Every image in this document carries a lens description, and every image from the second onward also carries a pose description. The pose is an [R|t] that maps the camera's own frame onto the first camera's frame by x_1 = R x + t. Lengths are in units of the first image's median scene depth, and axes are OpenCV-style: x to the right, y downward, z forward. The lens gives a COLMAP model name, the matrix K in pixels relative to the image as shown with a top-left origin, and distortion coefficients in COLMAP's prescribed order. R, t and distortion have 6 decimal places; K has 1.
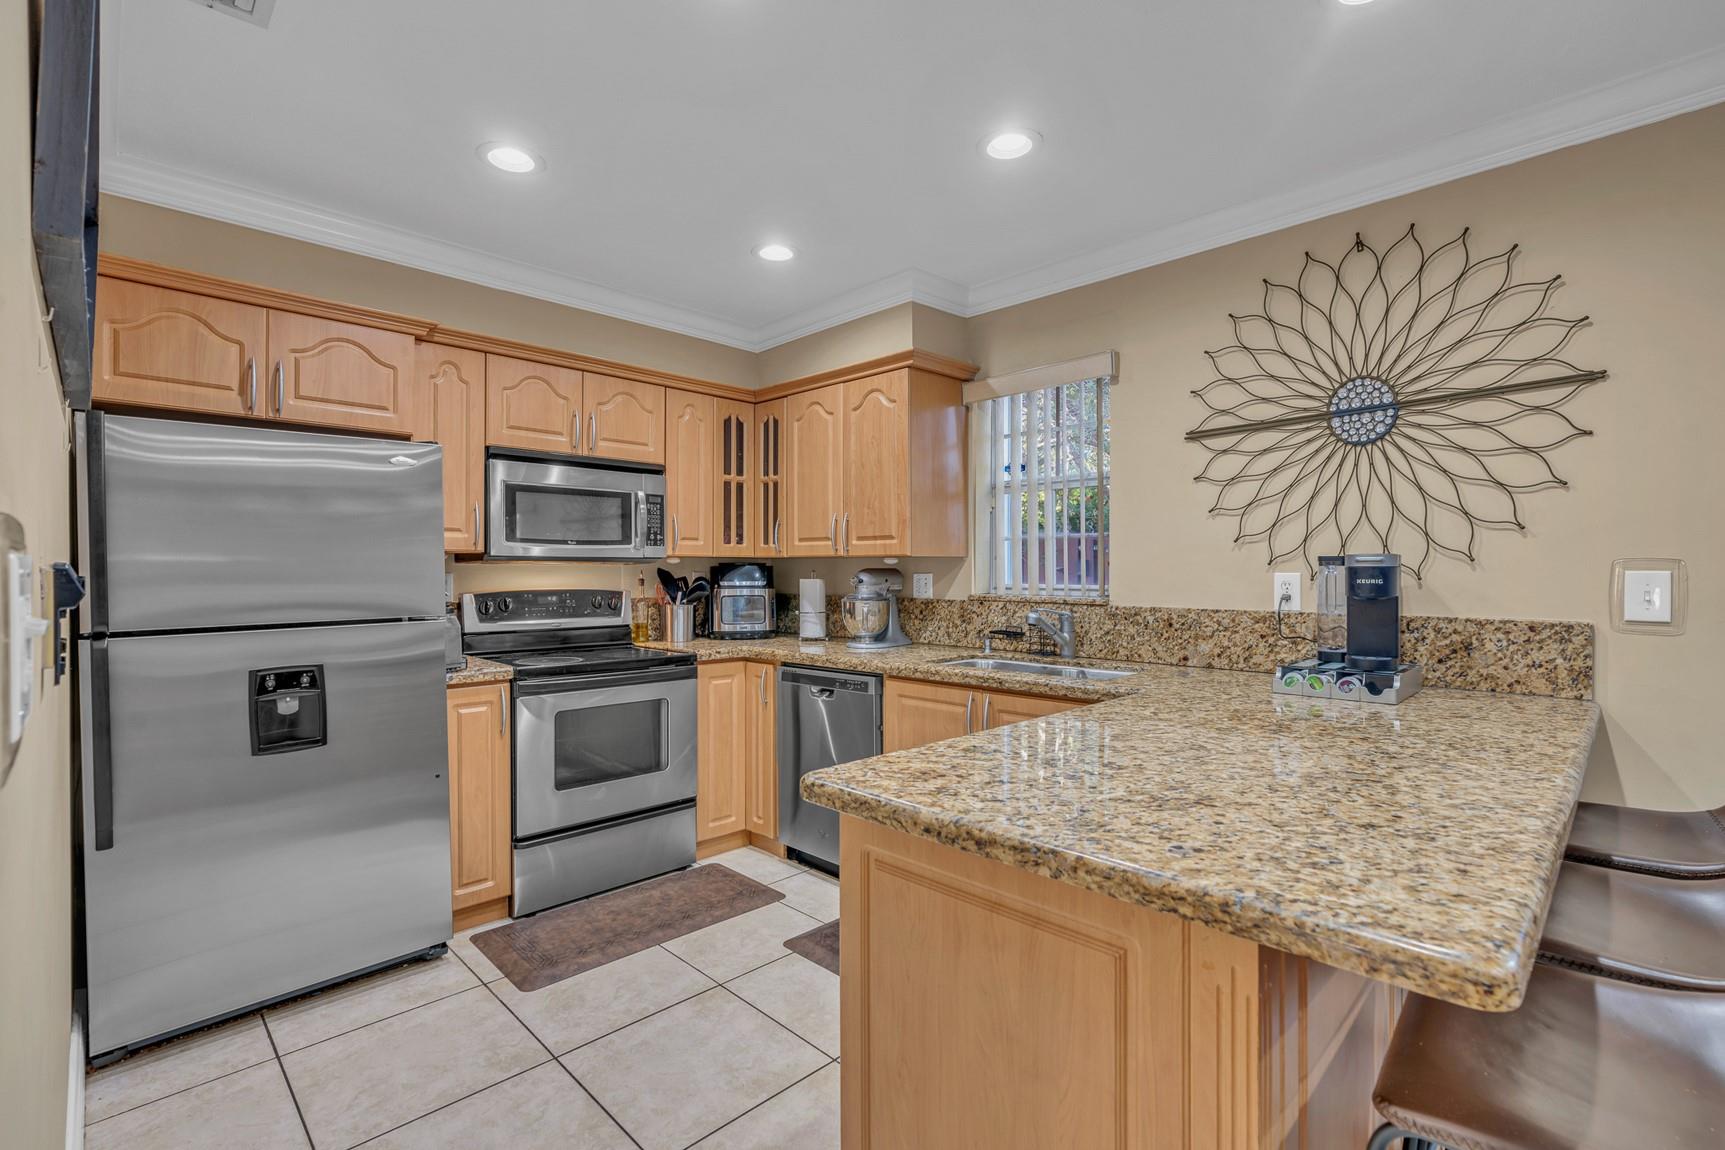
lens RADIAL K [[777.2, 0, 865.4], [0, 777.2, 571.1], [0, 0, 1]] dist [-0.003433, -0.000602]
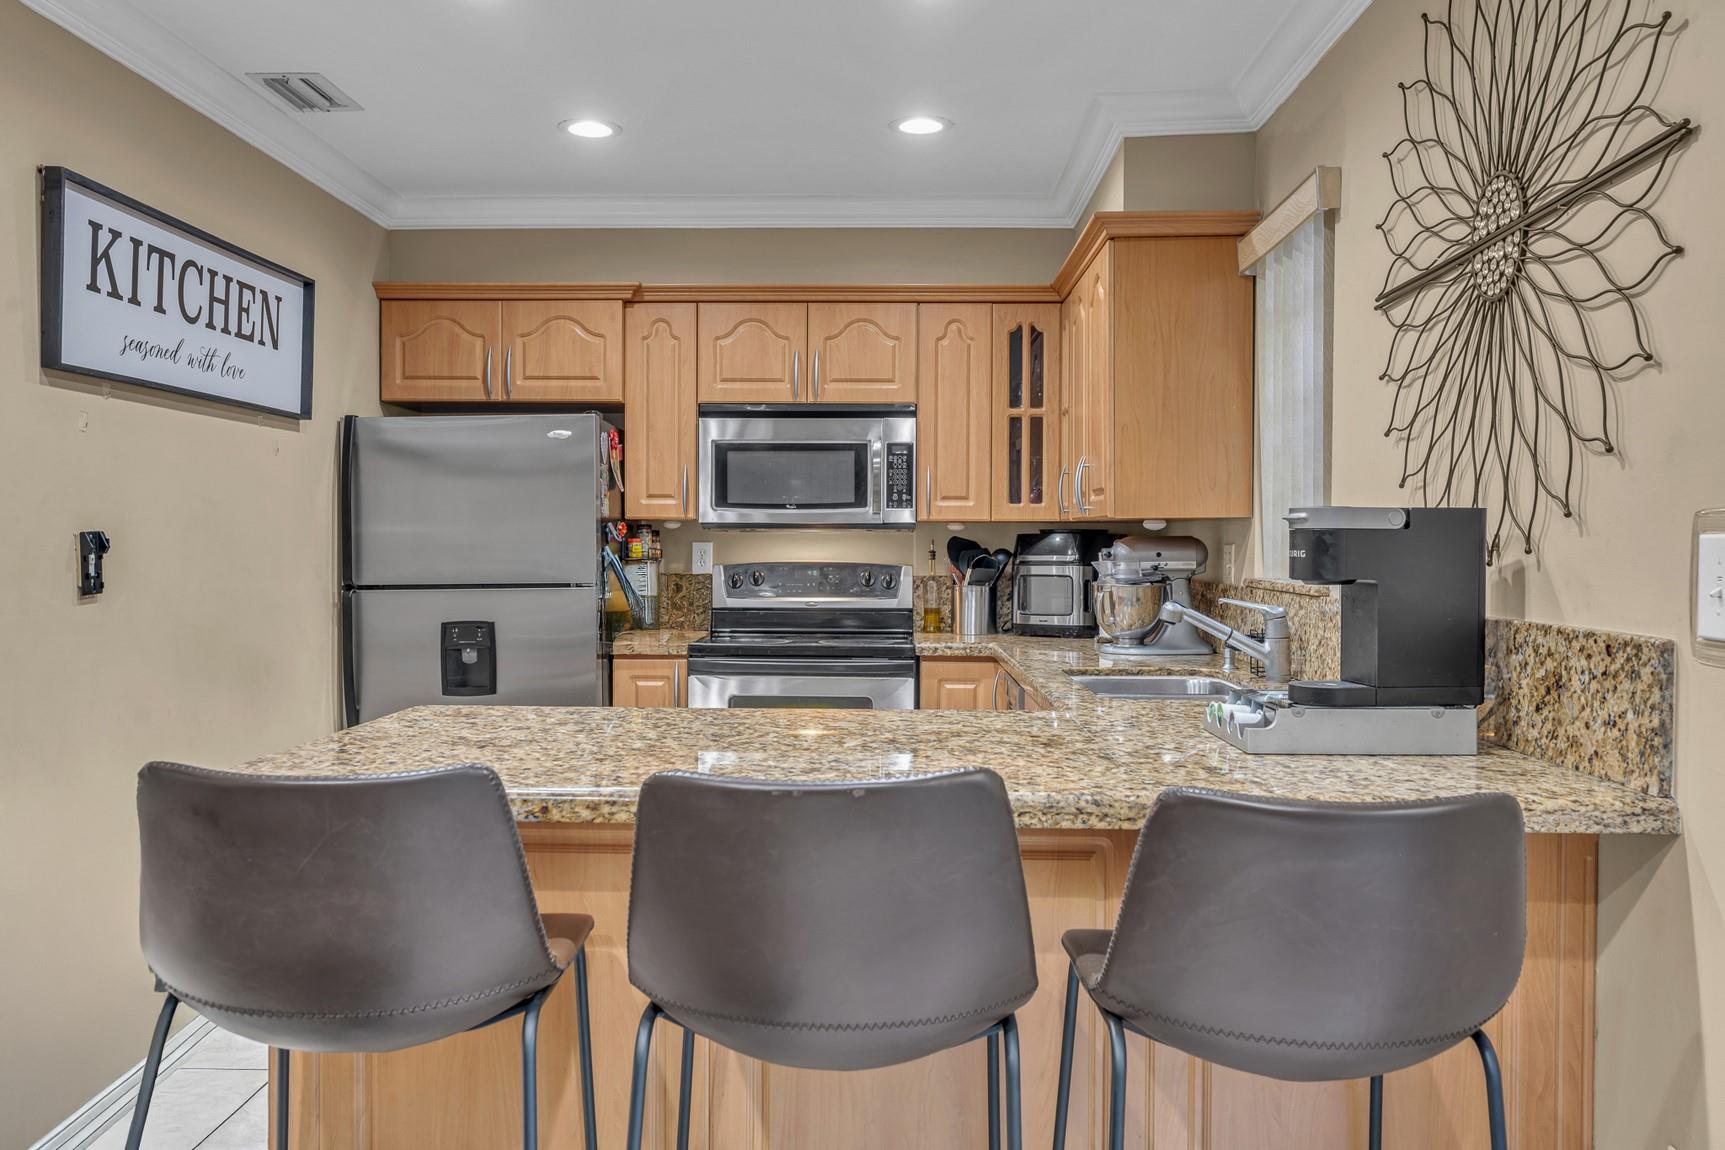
lens RADIAL K [[1354.1, 0, 862.5], [0, 1354.1, 575.0], [0, 0, 1]] dist [0.005364, -0.003605]
pose [[0.691206, 0.018677, -0.722416, 0.758597], [-0.003195, 0.999735, 0.022790, 0.004497], [0.722651, -0.013445, 0.691083, 0.025041]]
